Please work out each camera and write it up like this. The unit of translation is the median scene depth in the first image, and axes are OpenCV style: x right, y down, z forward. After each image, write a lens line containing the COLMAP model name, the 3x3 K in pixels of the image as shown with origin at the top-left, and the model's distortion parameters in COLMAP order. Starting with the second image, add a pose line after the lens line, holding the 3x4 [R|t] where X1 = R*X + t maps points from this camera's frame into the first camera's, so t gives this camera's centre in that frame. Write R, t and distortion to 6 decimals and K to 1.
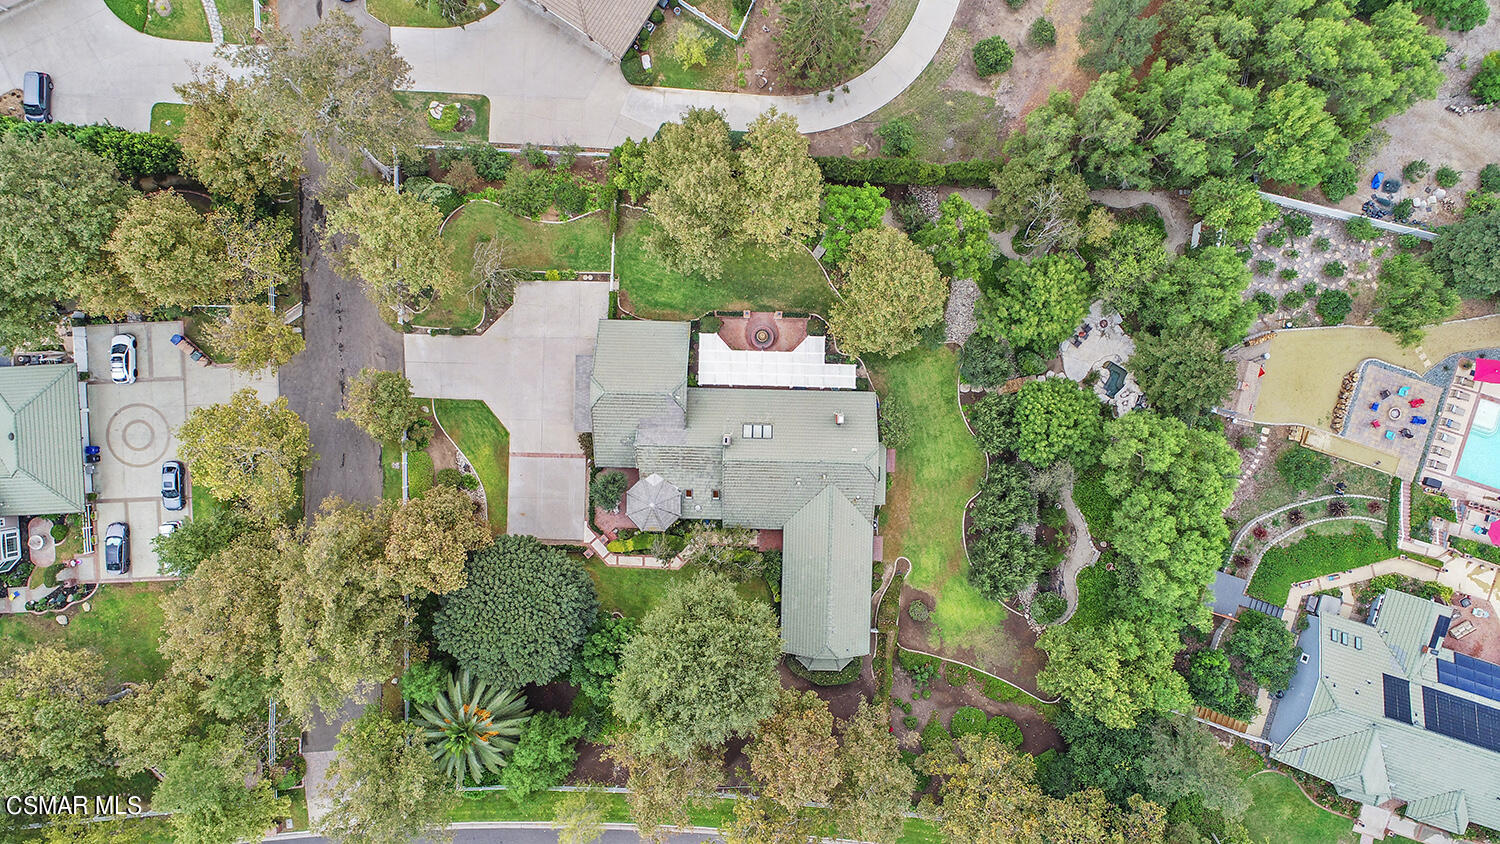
lens RADIAL K [[1004.1, 0, 750.0], [0, 1004.1, 422.0], [0, 0, 1]] dist [-0.003651, 0.000360]
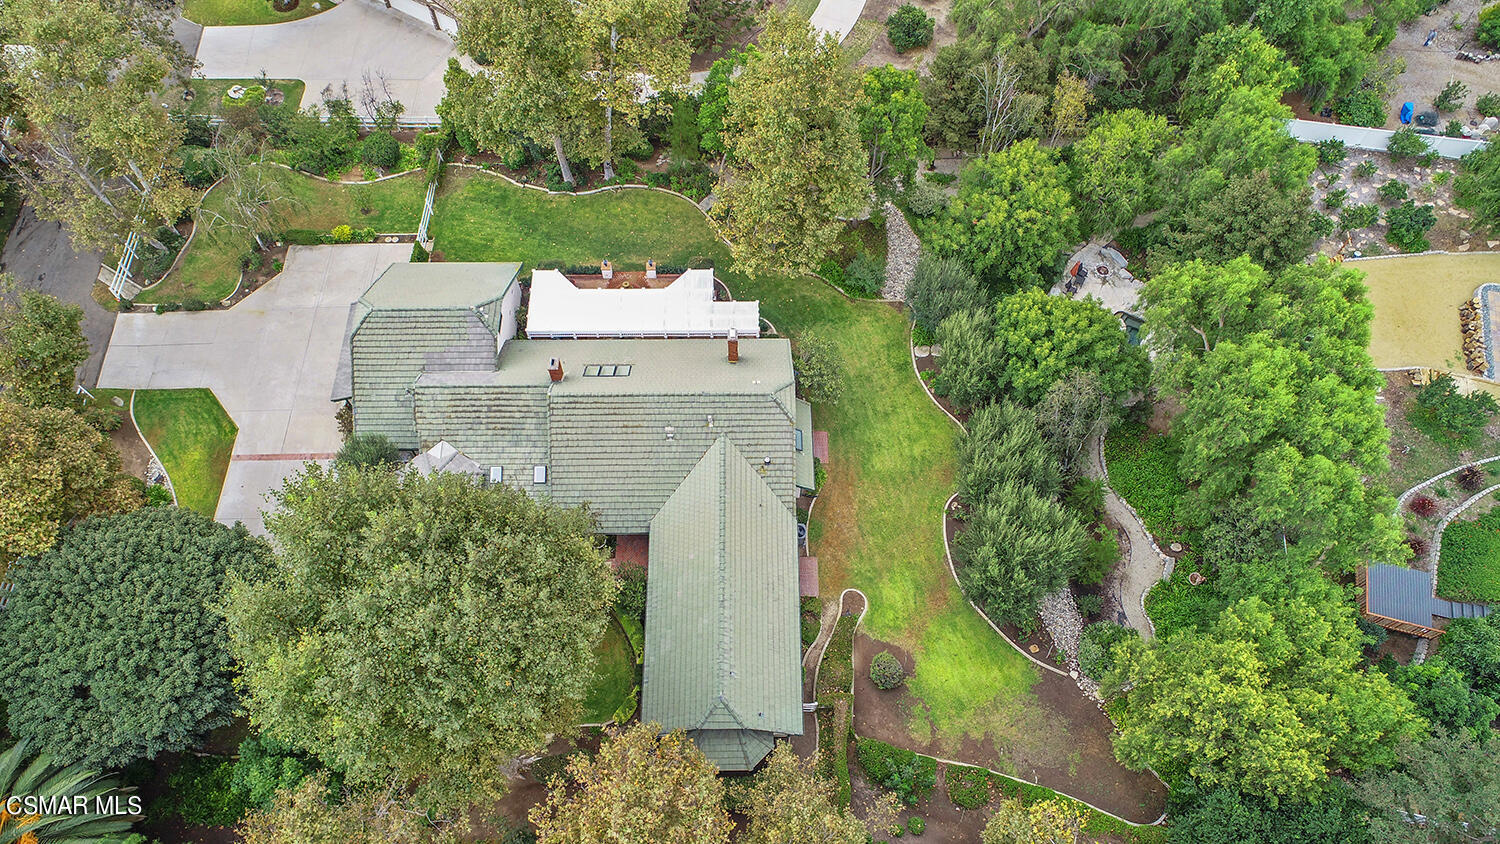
lens RADIAL K [[1004.1, 0, 750.0], [0, 1004.1, 422.0], [0, 0, 1]] dist [-0.003651, 0.000360]
pose [[0.999396, -0.024219, 0.024919, 0.078468], [0.033306, 0.872152, -0.488100, 0.339832], [-0.009912, 0.488635, 0.872432, 0.426066]]
